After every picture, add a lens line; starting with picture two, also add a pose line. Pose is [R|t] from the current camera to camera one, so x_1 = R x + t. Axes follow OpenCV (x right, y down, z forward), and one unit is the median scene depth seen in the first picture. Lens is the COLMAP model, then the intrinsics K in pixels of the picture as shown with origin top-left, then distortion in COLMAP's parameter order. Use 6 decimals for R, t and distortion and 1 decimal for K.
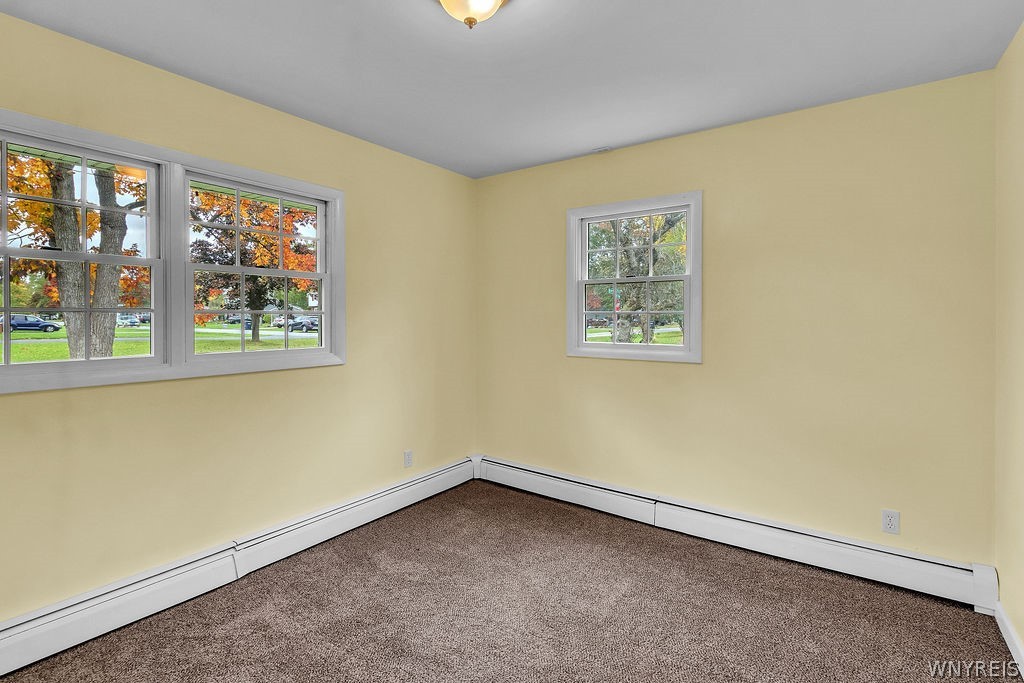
lens RADIAL K [[480.0, 0, 502.2], [0, 480.0, 320.0], [0, 0, 1]] dist [0.000128, 0.000124]
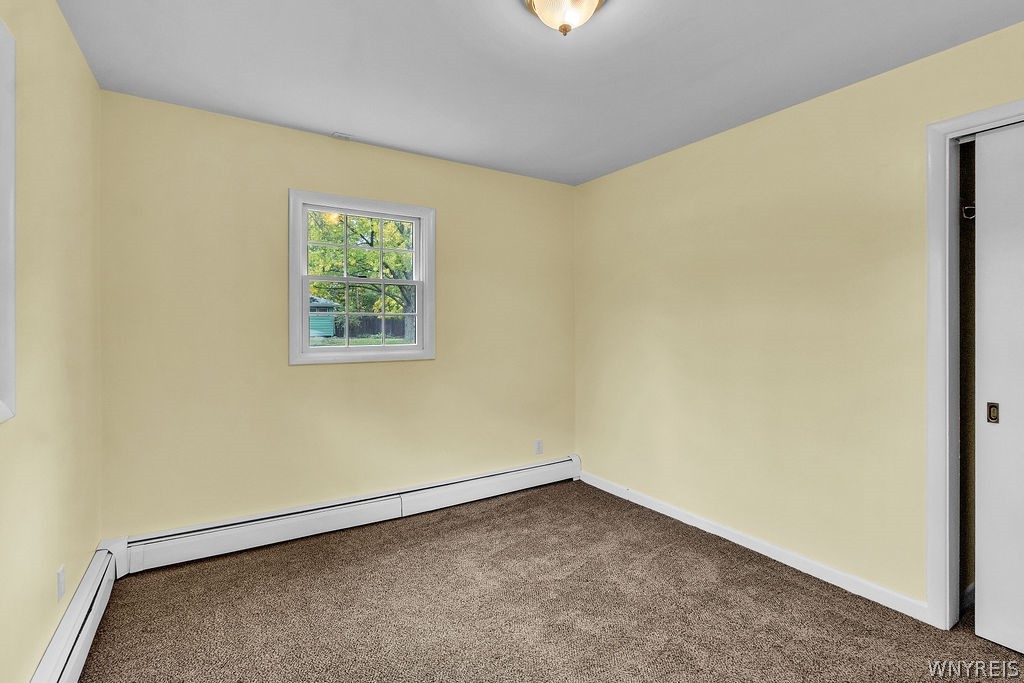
lens RADIAL K [[480.0, 0, 502.2], [0, 480.0, 320.0], [0, 0, 1]] dist [0.000128, 0.000124]
pose [[0.365223, 0.002109, 0.930918, -0.629355], [-0.002296, 0.999996, -0.001365, -0.002478], [-0.930917, -0.001639, 0.365227, 0.445052]]
